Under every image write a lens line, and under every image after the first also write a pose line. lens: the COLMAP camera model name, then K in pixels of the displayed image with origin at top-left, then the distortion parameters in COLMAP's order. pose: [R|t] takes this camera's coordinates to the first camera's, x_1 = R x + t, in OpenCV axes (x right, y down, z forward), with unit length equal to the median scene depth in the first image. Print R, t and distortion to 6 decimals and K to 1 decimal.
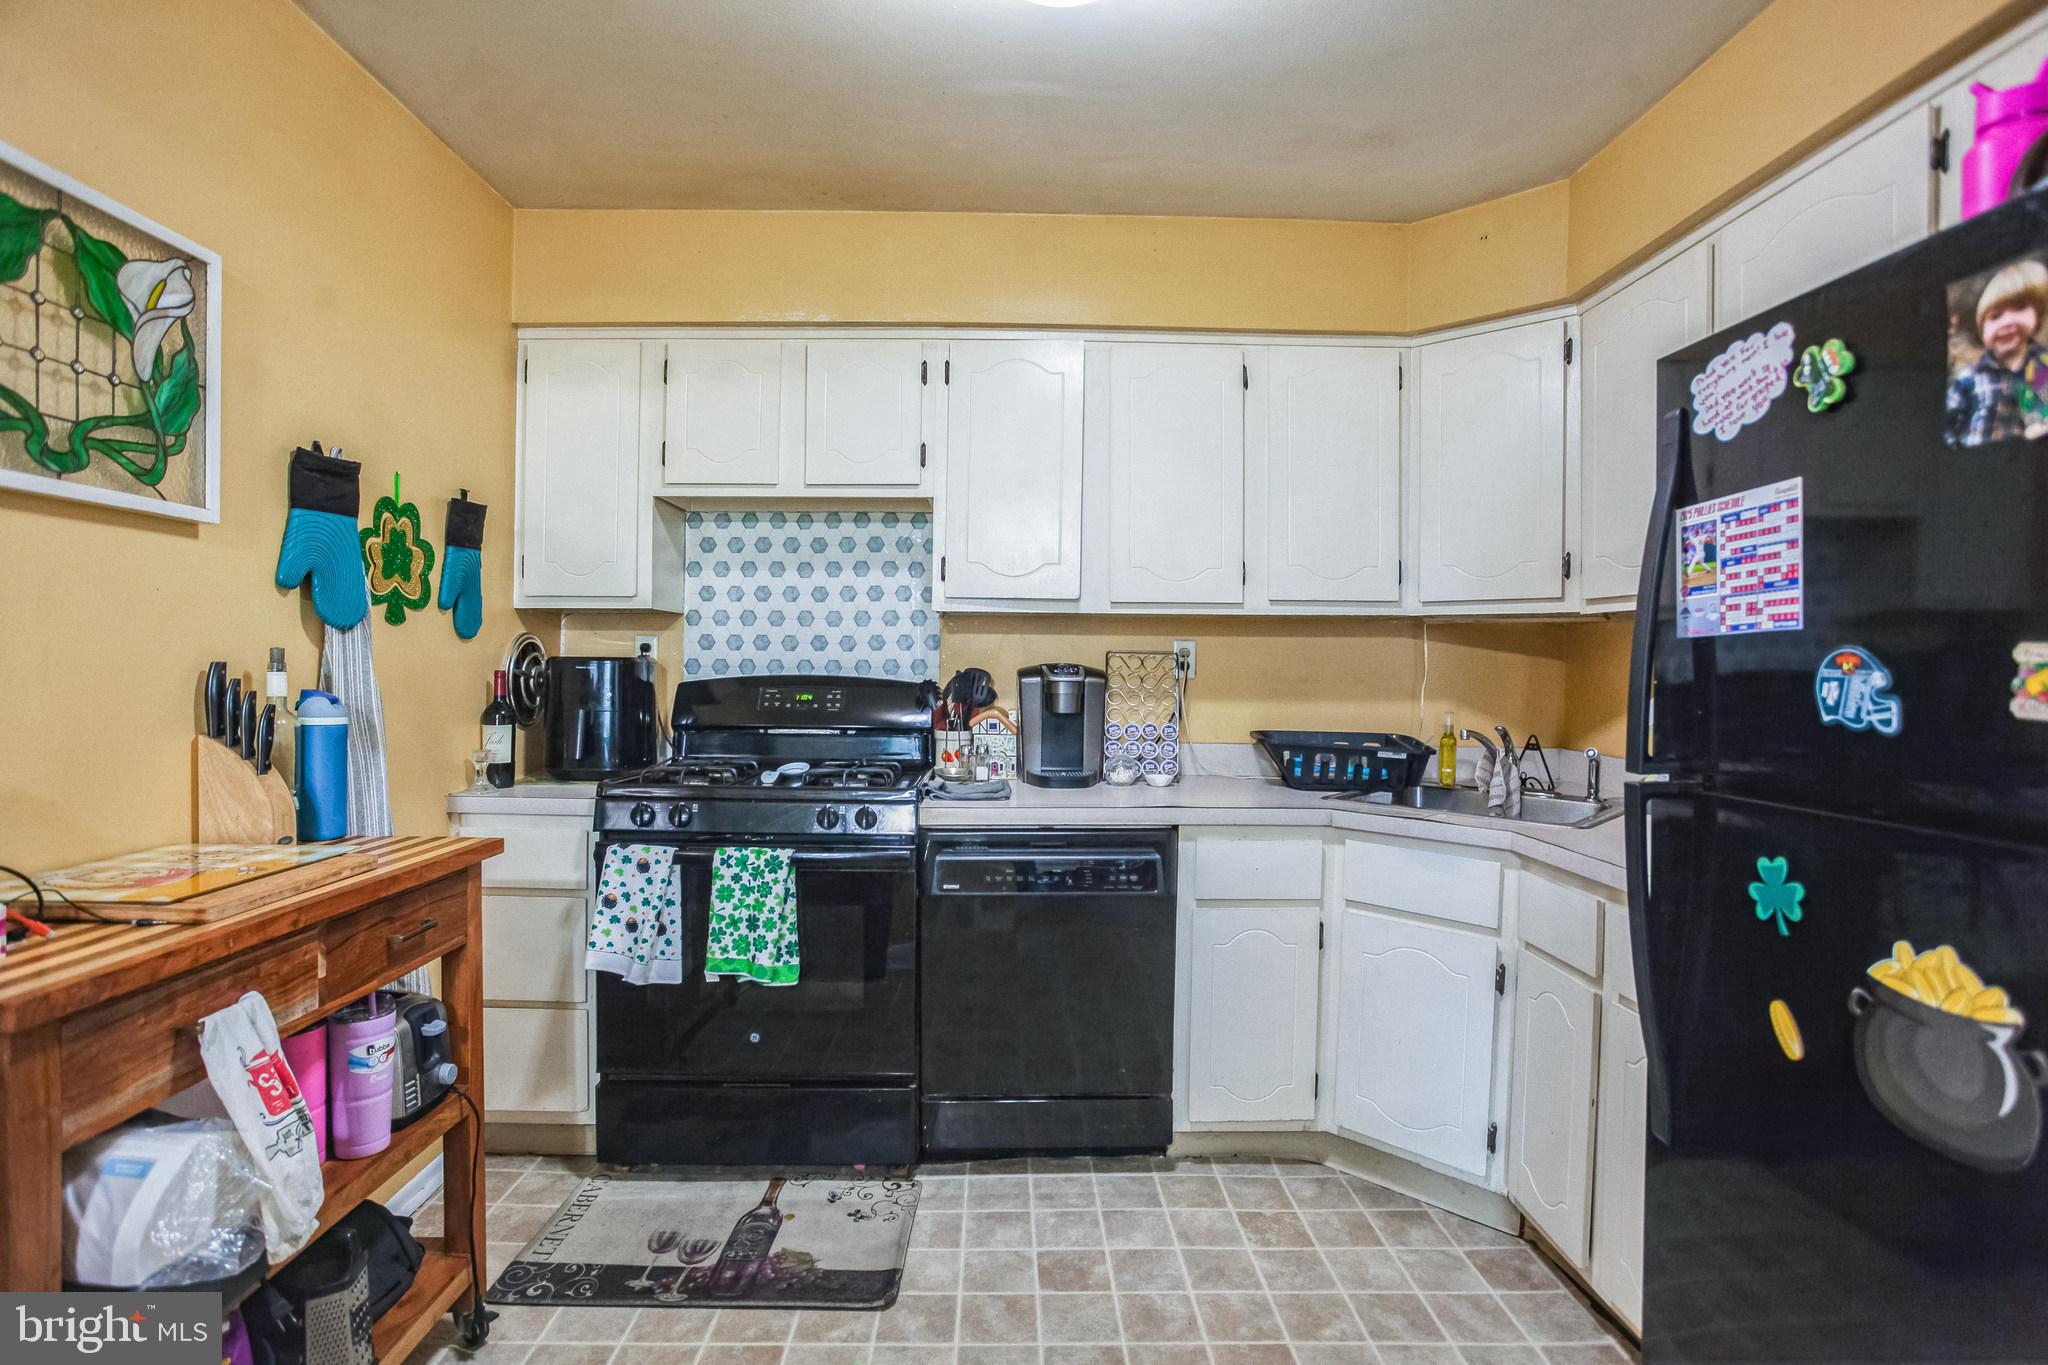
lens RADIAL K [[1020.5, 0, 982.2], [0, 1020.5, 695.1], [0, 0, 1]] dist [-0.076286, 0.031649]
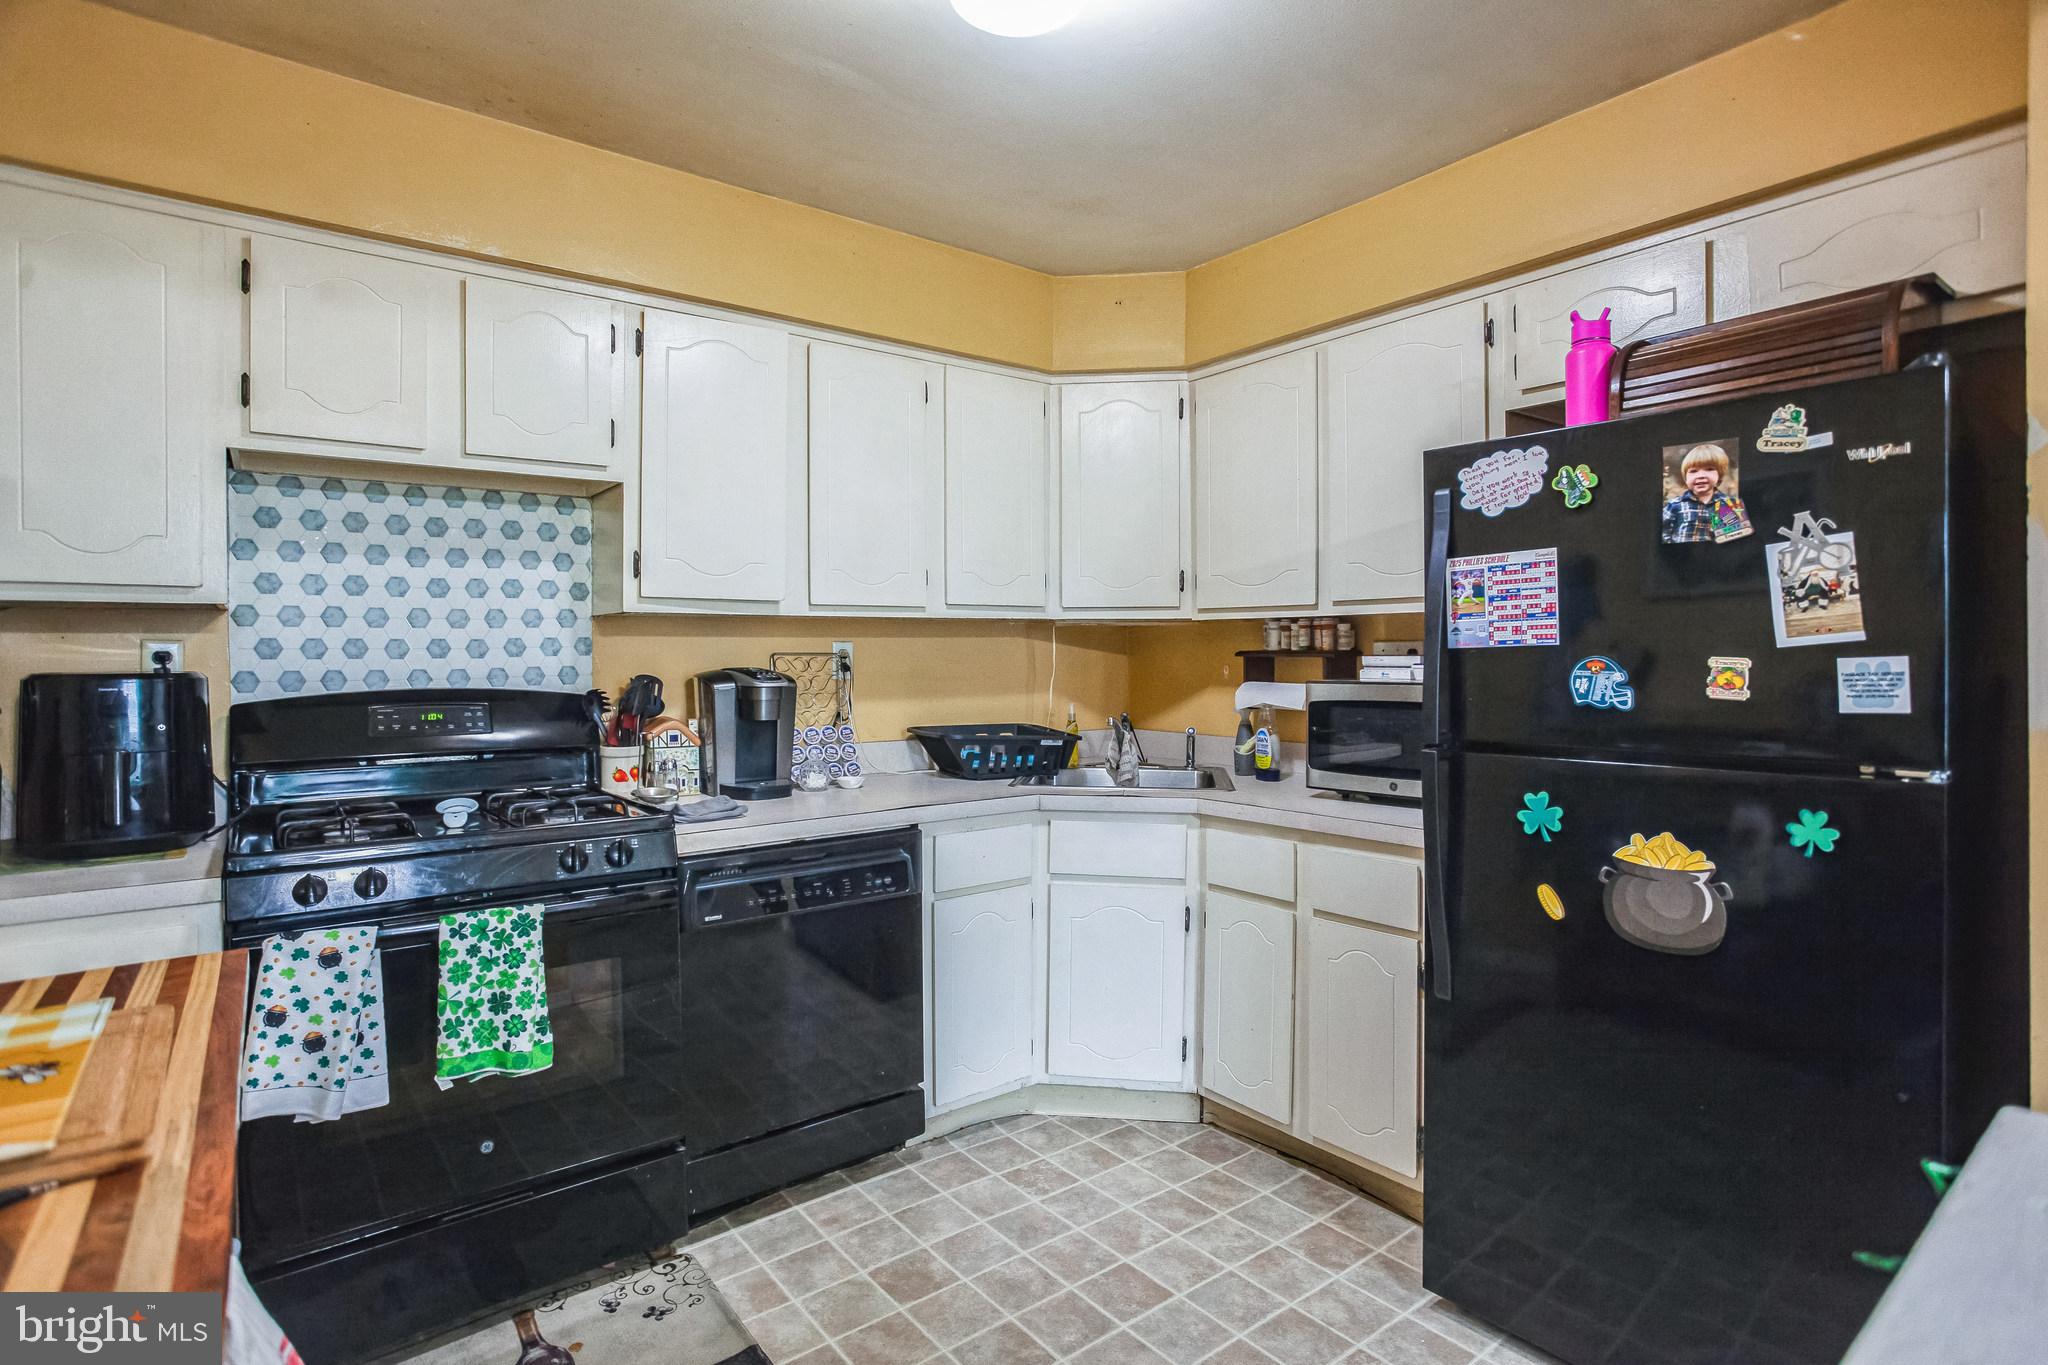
lens RADIAL K [[1034.0, 0, 1017.4], [0, 1034.0, 688.6], [0, 0, 1]] dist [-0.065237, 0.030233]
pose [[0.789208, -0.033543, 0.613209, -0.384900], [0.031481, 0.999404, 0.014152, -0.021591], [-0.613319, 0.008136, 0.789794, 0.113153]]
